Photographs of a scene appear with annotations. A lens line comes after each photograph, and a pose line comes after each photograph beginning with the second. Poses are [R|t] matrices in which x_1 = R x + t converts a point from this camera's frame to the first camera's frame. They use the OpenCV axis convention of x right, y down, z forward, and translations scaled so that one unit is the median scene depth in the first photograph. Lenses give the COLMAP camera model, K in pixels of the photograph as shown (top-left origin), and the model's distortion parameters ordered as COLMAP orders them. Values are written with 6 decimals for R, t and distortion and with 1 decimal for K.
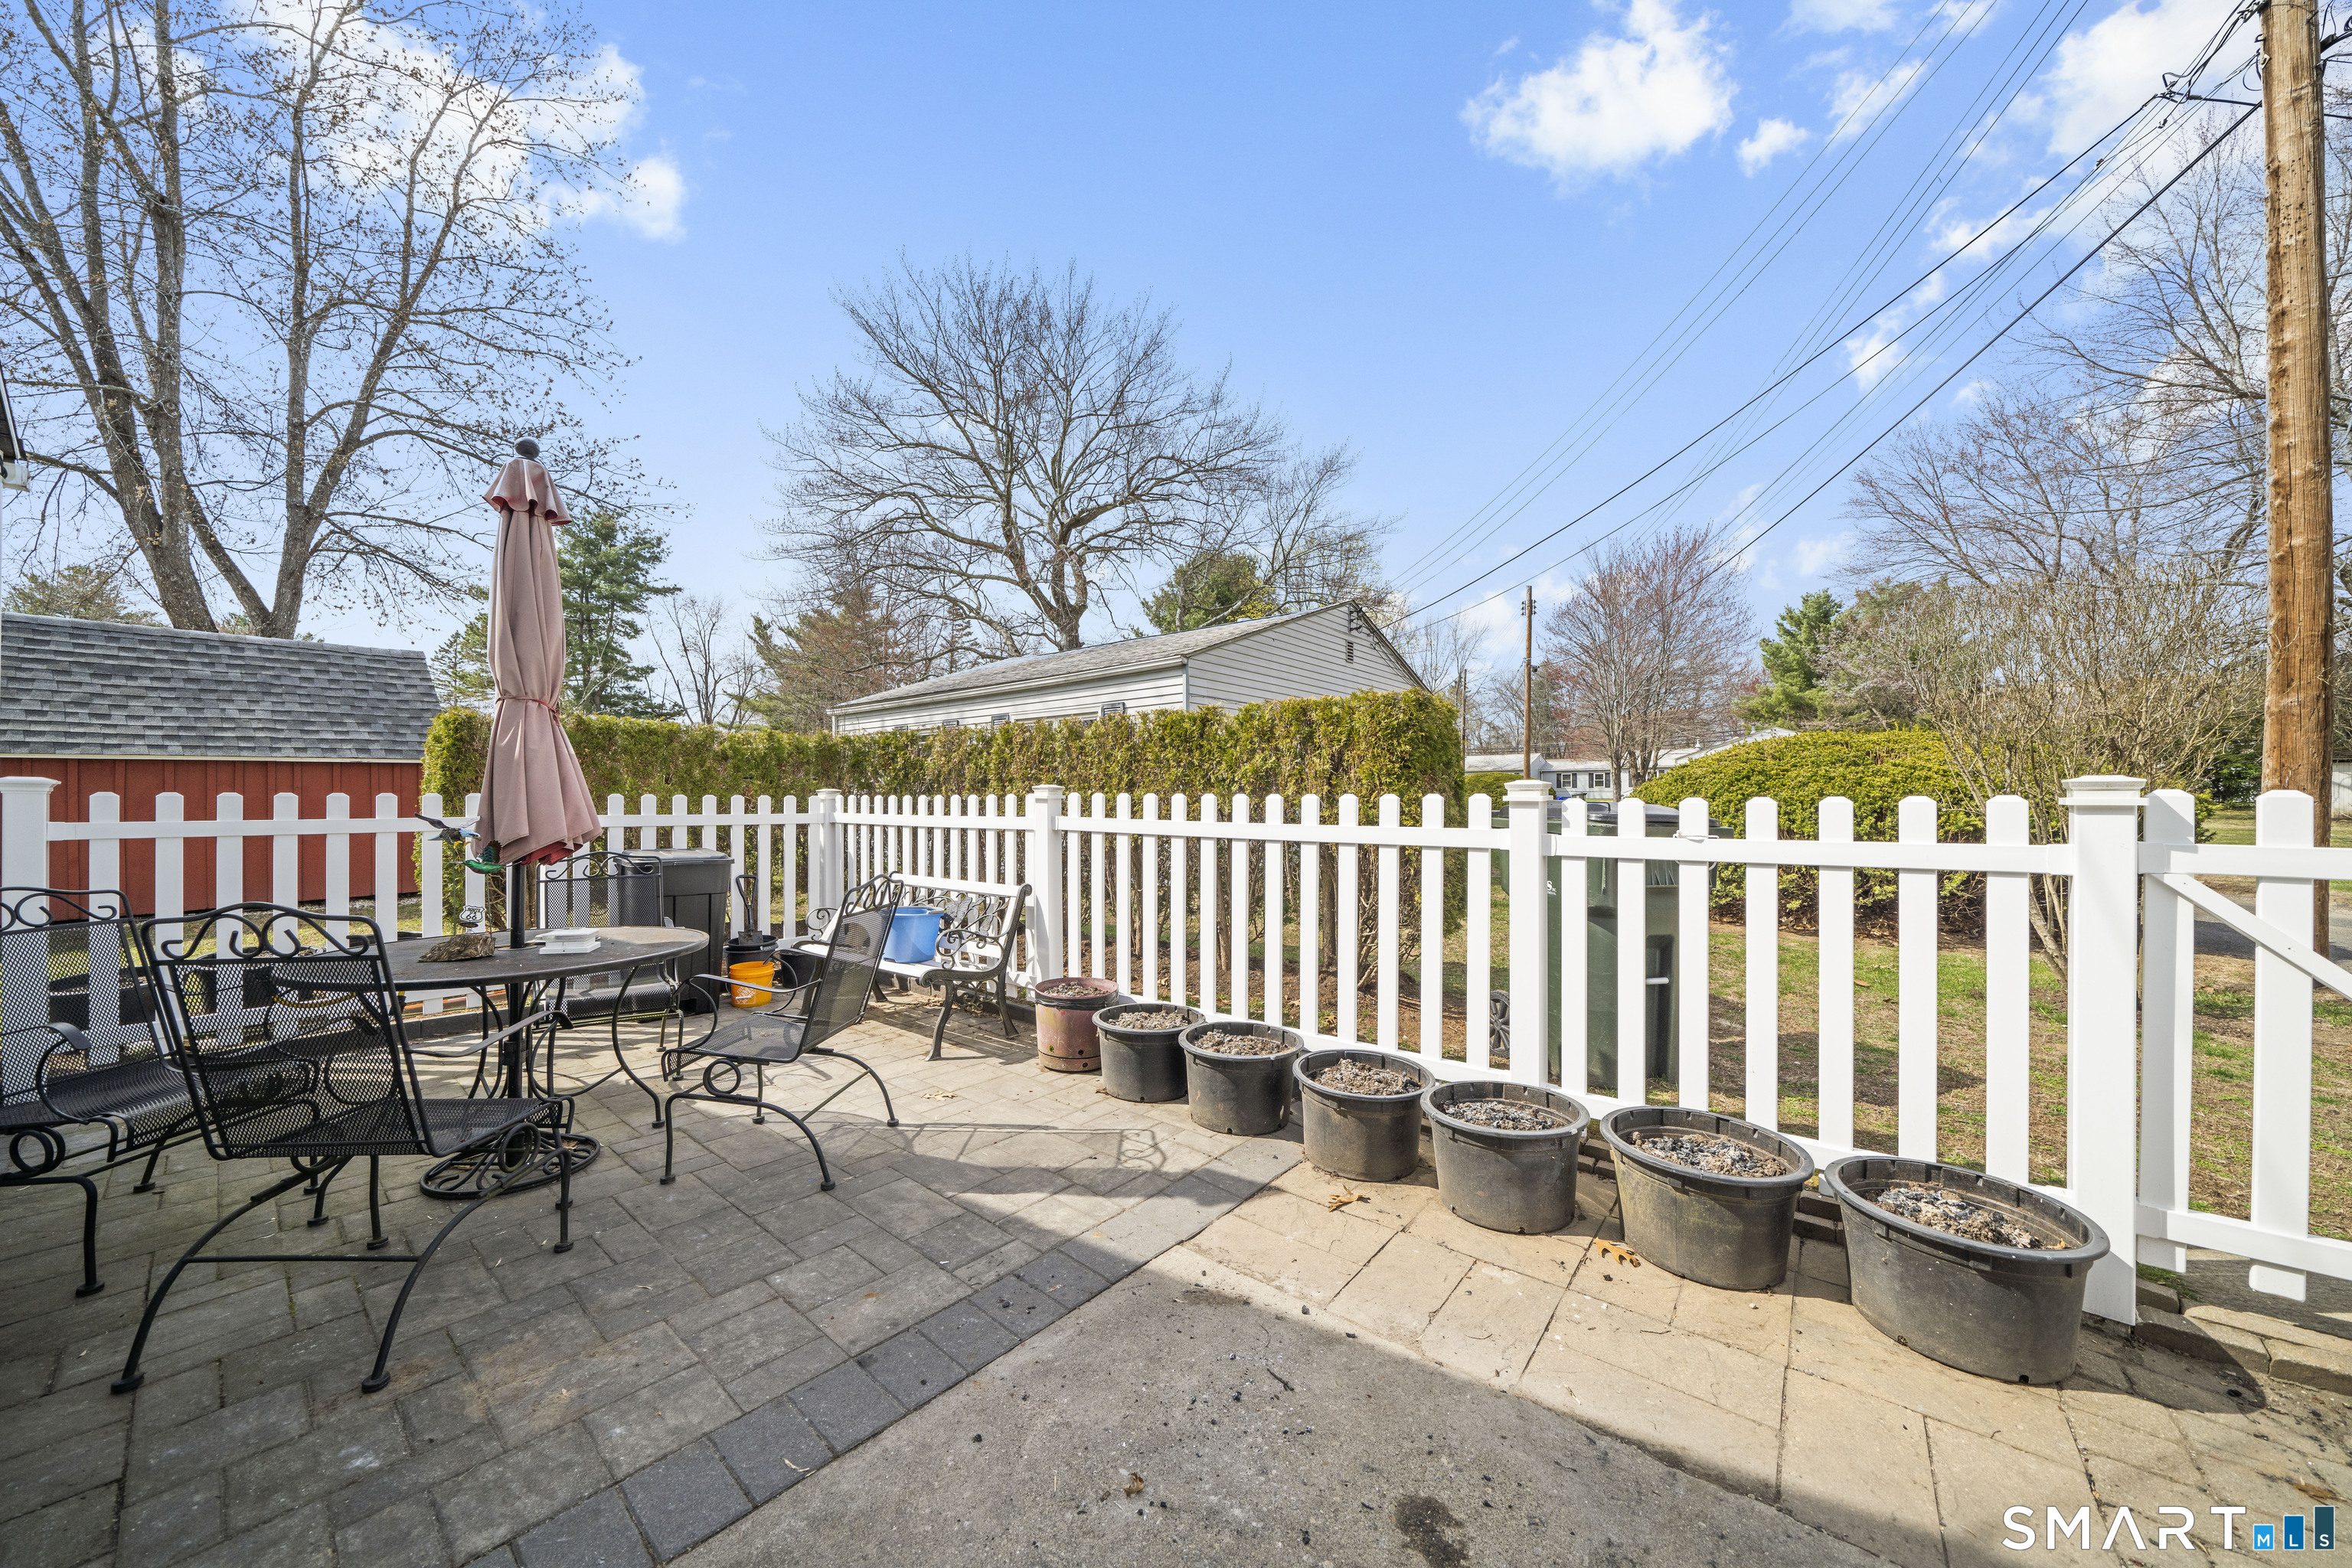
lens RADIAL K [[810.1, 0, 1173.0], [0, 810.1, 798.2], [0, 0, 1]] dist [-0.006148, 0.000007]
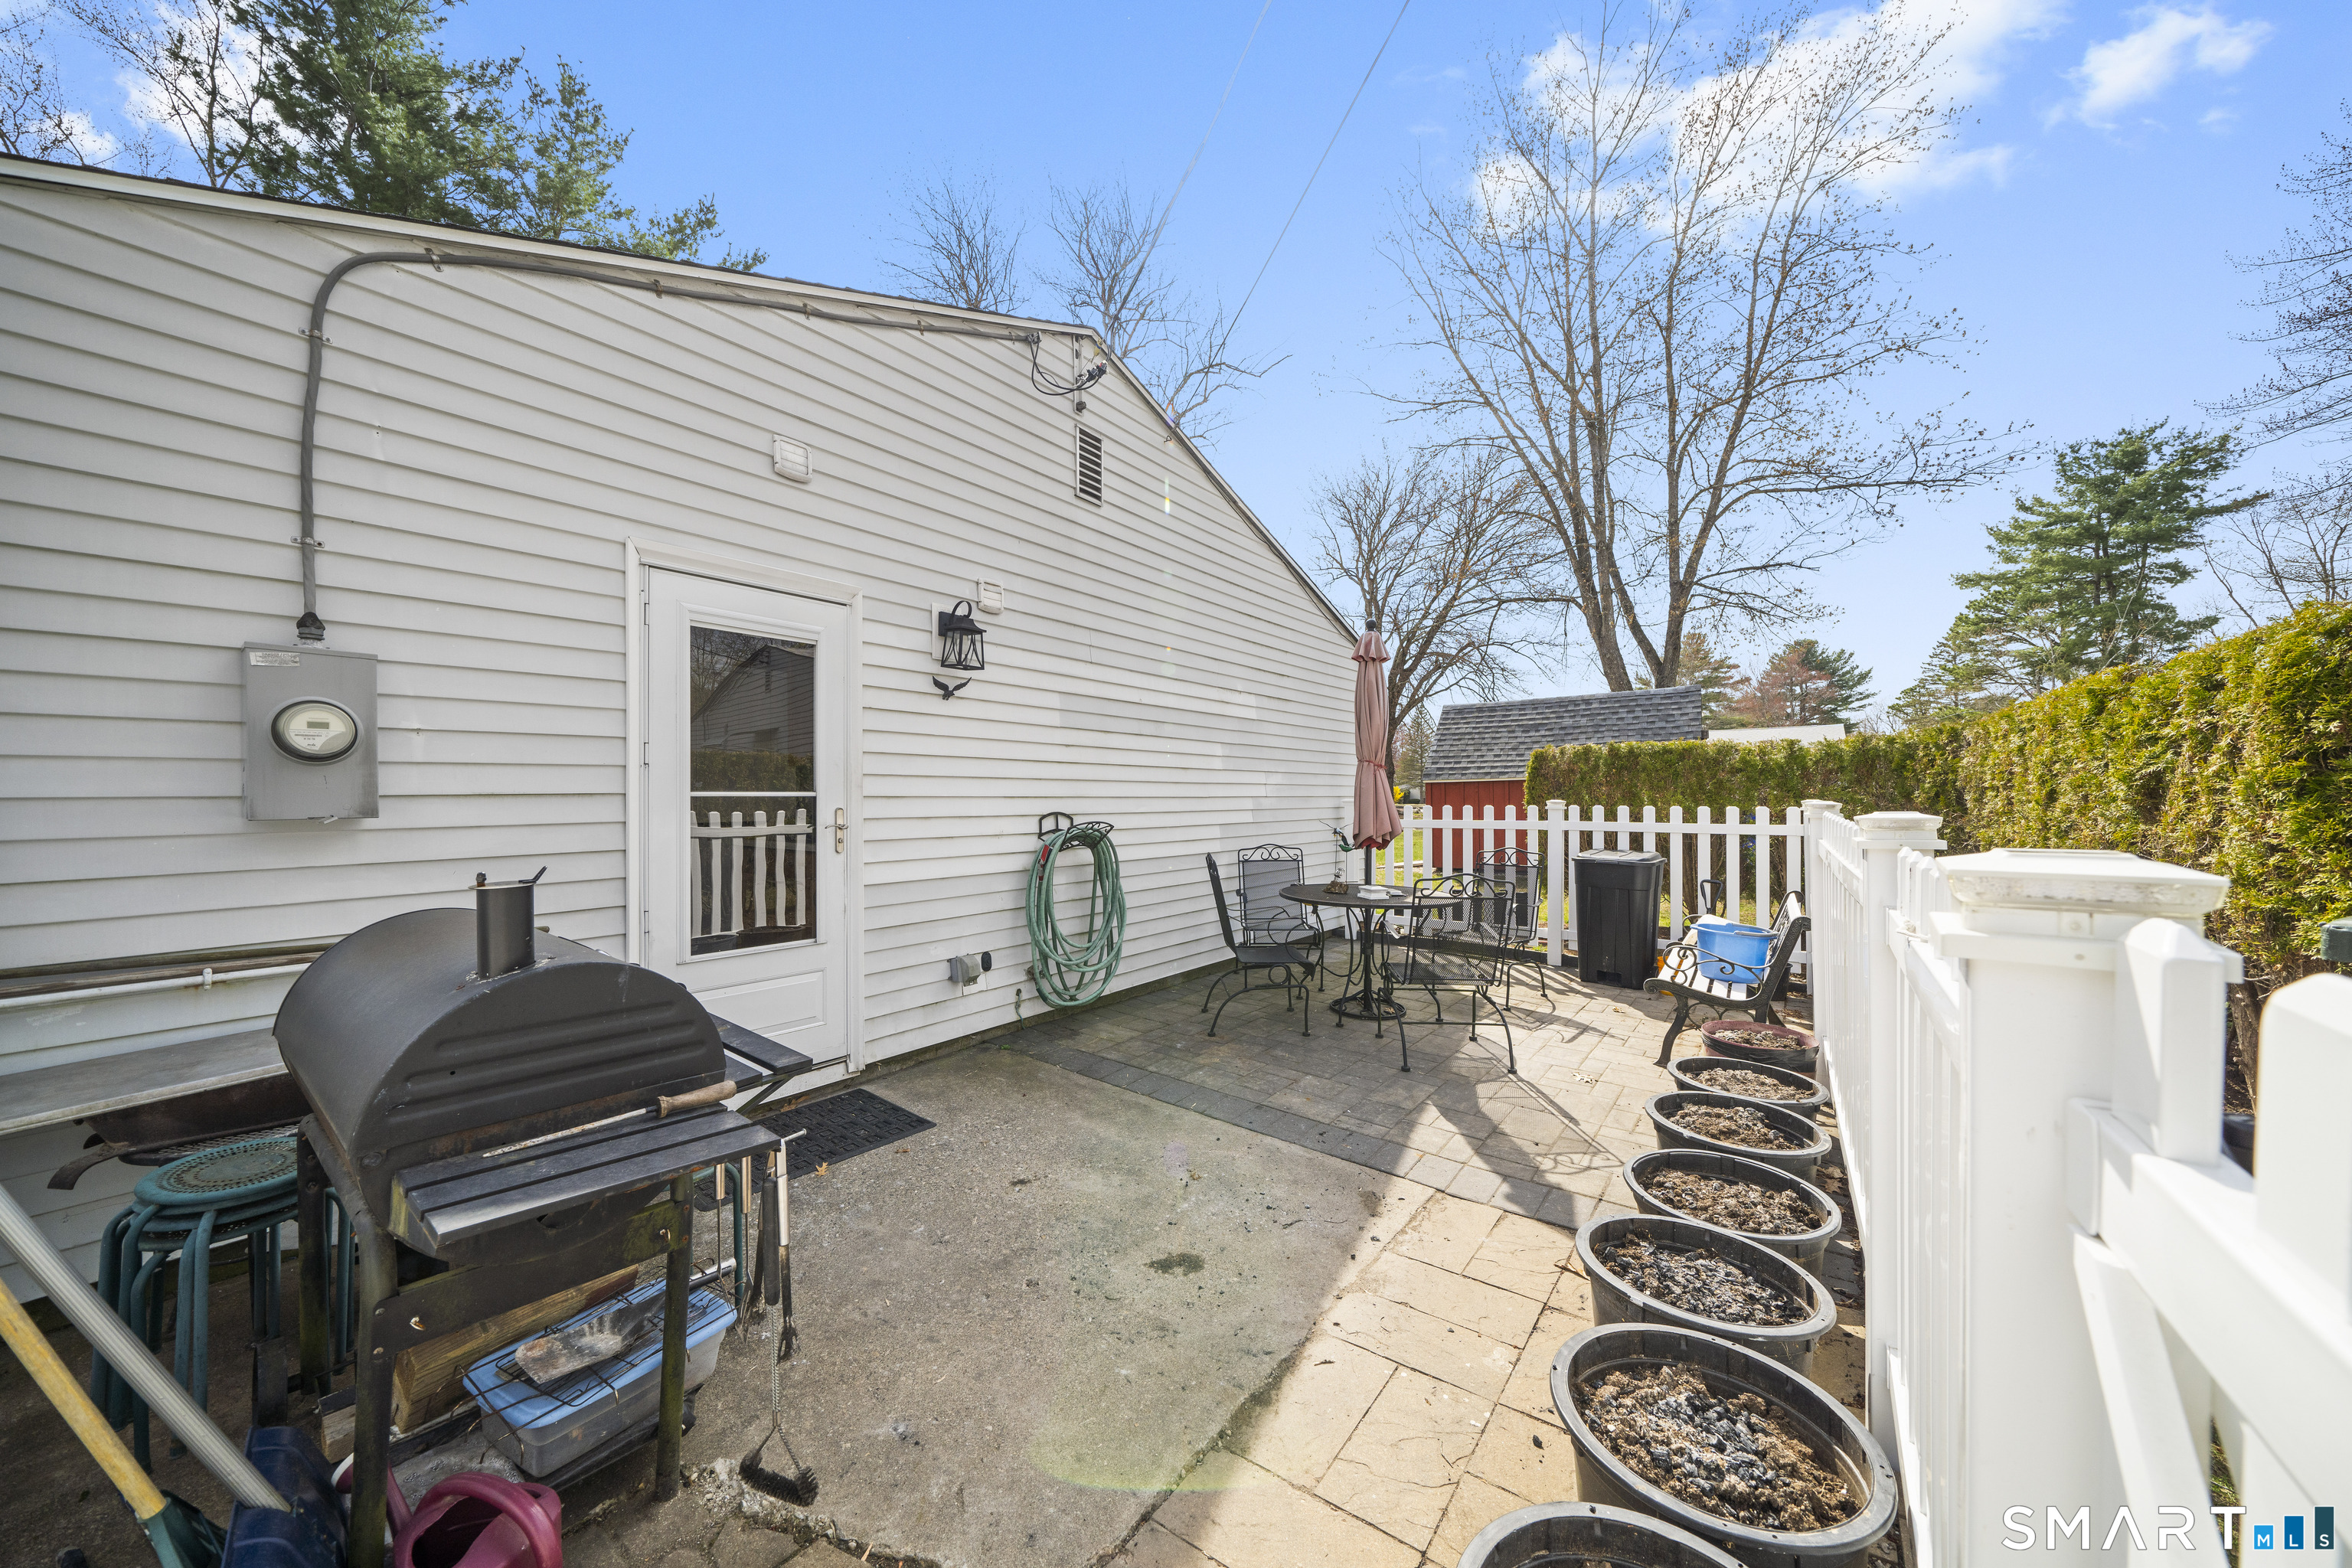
lens RADIAL K [[810.1, 0, 1173.0], [0, 810.1, 798.2], [0, 0, 1]] dist [-0.006148, 0.000007]
pose [[0.039693, 0.004219, -0.999203, 0.516411], [0.002908, 0.999986, 0.004338, -0.020624], [0.999208, -0.003078, 0.039680, 0.235499]]
